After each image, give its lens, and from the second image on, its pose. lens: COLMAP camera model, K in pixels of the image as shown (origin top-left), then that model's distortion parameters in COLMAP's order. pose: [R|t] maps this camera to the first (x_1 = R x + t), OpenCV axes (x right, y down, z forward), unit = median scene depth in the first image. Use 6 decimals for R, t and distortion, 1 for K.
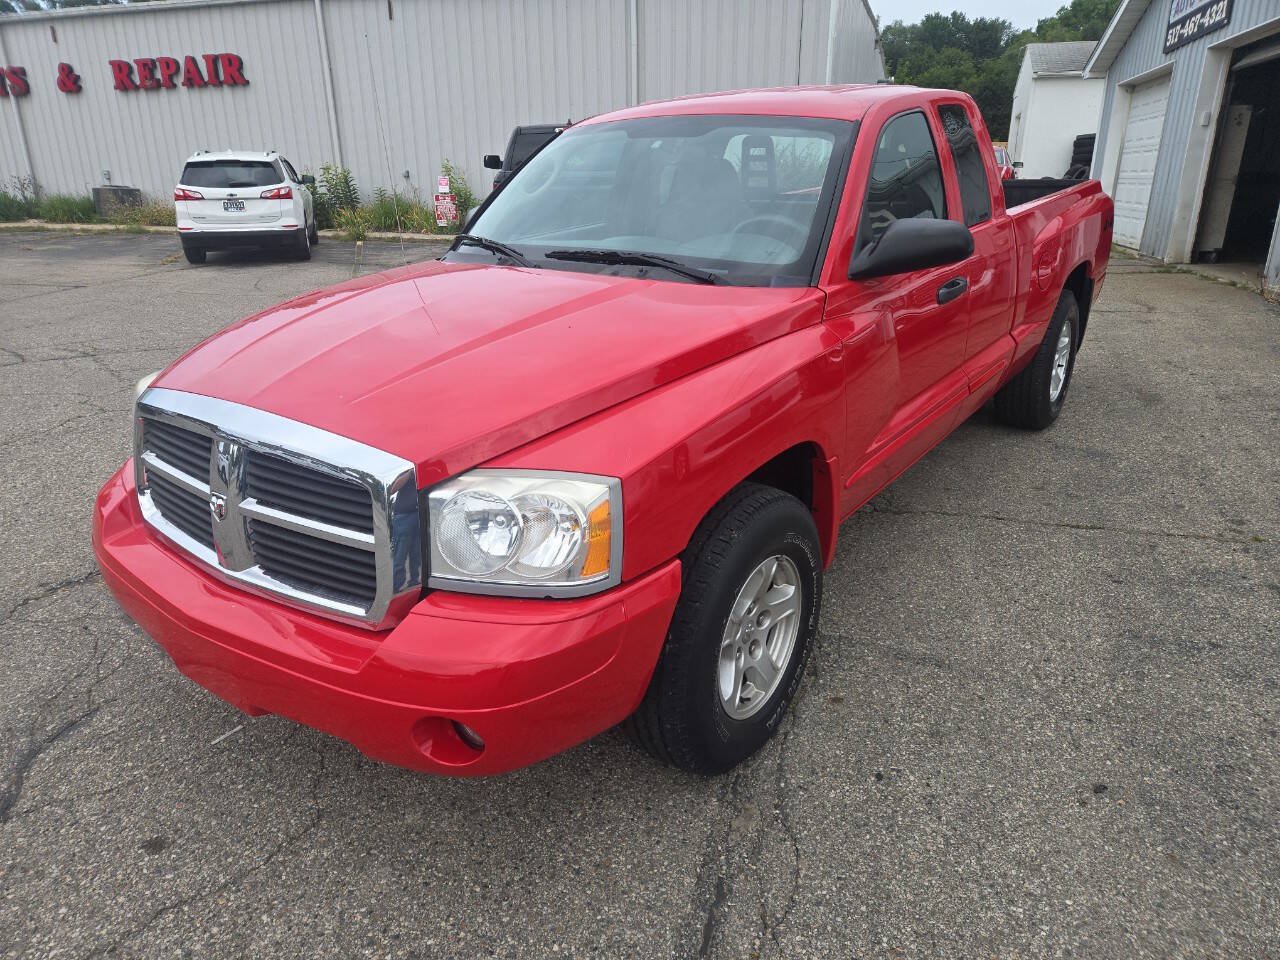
lens RADIAL K [[853.3, 0, 637.4], [0, 853.3, 482.3], [0, 0, 1]] dist [0.055326, -0.037377]
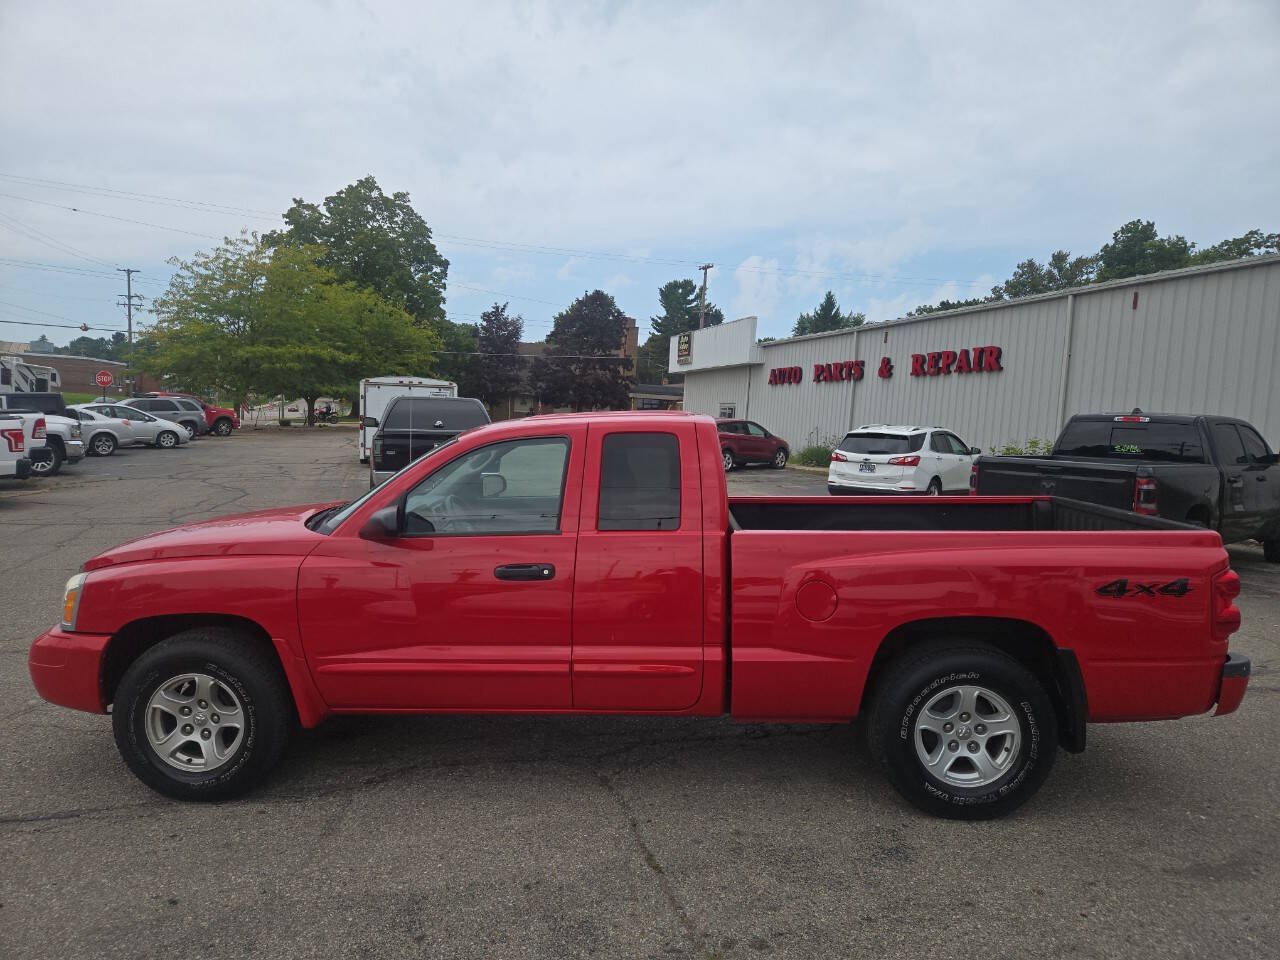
lens RADIAL K [[853.3, 0, 631.9], [0, 853.3, 473.6], [0, 0, 1]] dist [0.055326, -0.037377]
pose [[0.551267, 0.091807, -0.829263, 0.317043], [-0.330032, 0.936855, -0.115676, -0.057169], [0.766279, 0.337451, 0.546757, 0.080977]]
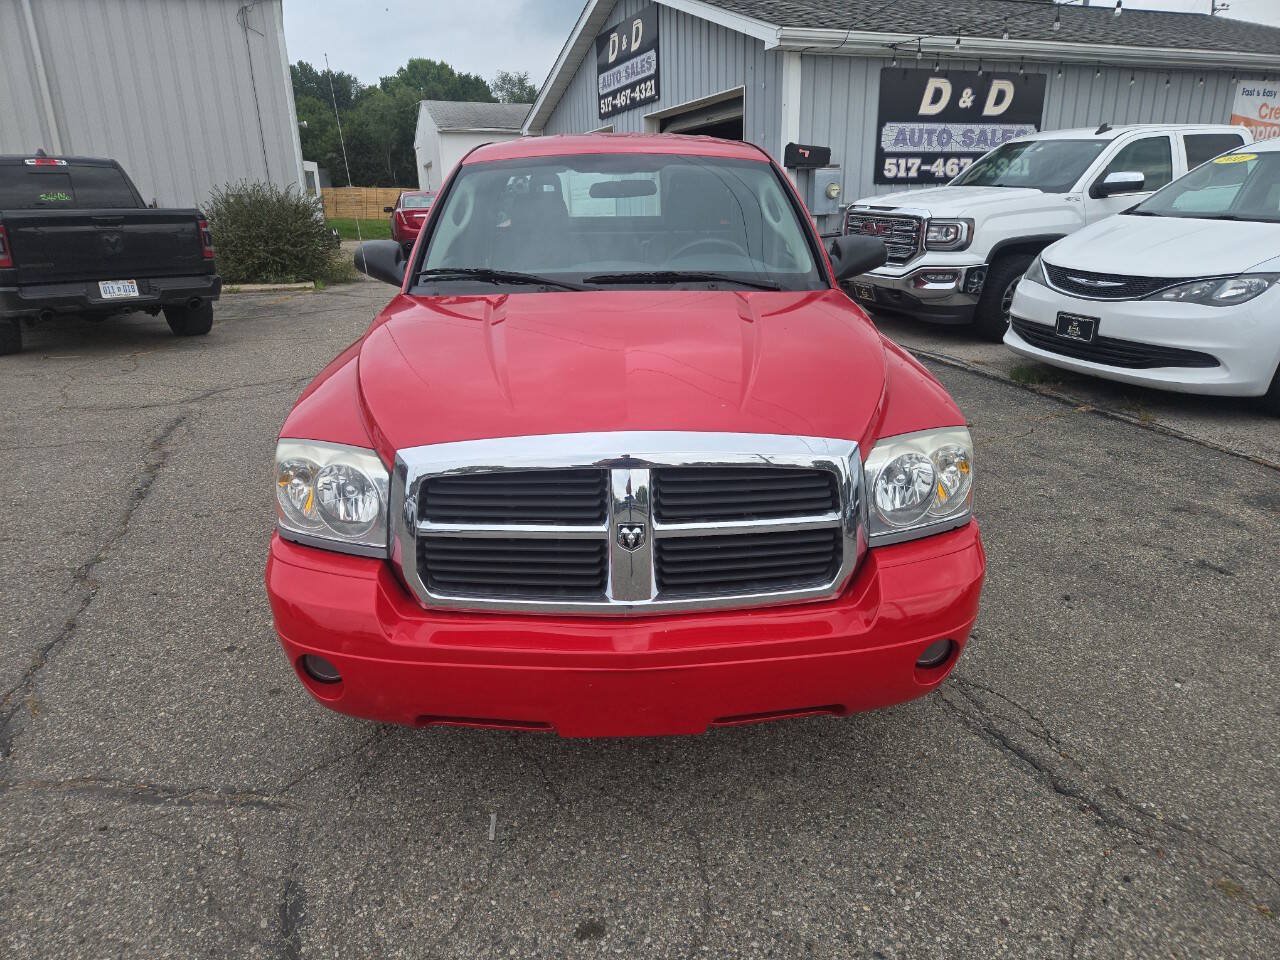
lens RADIAL K [[853.3, 0, 638.8], [0, 853.3, 485.1], [0, 0, 1]] dist [0.055326, -0.037377]
pose [[0.787959, -0.194126, 0.584325, -0.173870], [0.219330, 0.975242, 0.028233, -0.009148], [-0.575339, 0.105913, 0.811029, 0.035141]]
